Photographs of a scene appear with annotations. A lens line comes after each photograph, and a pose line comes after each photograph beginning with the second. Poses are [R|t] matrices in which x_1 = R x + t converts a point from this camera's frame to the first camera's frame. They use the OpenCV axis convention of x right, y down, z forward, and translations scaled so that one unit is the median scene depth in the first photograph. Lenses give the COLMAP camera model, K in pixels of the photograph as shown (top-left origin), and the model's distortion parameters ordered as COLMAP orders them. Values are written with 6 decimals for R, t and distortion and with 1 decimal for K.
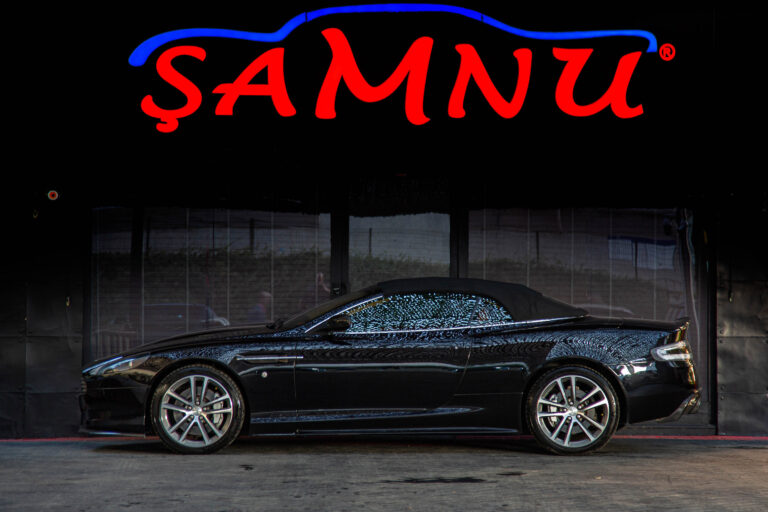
lens RADIAL K [[2356.2, 0, 386.3], [0, 2356.2, 254.1], [0, 0, 1]] dist [-0.117910, 0.000000]
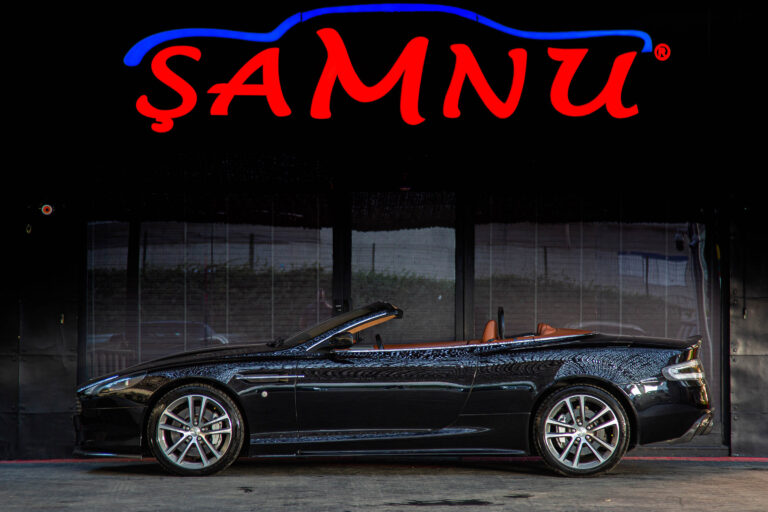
lens RADIAL K [[2356.2, 0, 380.6], [0, 2356.2, 254.1], [0, 0, 1]] dist [-0.117910, 0.000000]
pose [[1.000000, -0.000019, -0.000296, -0.003546], [0.000019, 1.000000, 0.000020, -0.006619], [0.000296, -0.000020, 1.000000, 0.028328]]
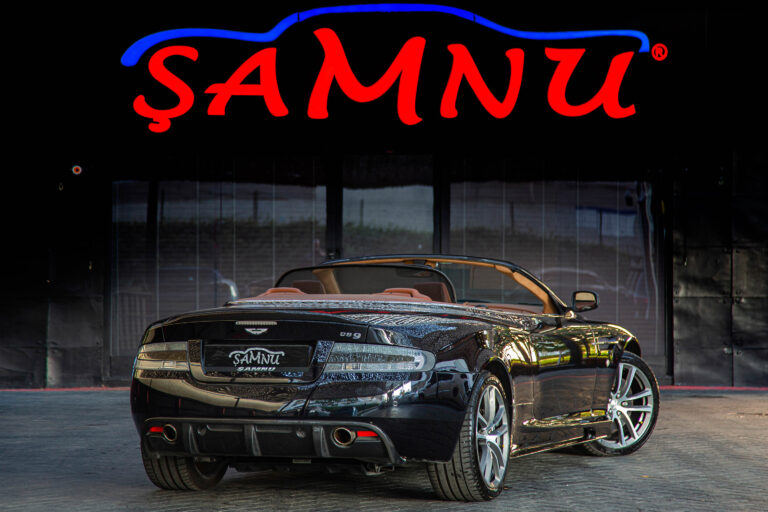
lens RADIAL K [[2356.2, 0, 381.7], [0, 2356.2, 259.0], [0, 0, 1]] dist [-0.117910, 0.000000]
pose [[0.999999, -0.000228, 0.001295, 0.001116], [0.000225, 0.999998, 0.002070, 0.014893], [-0.001295, -0.002070, 0.999997, -0.113870]]
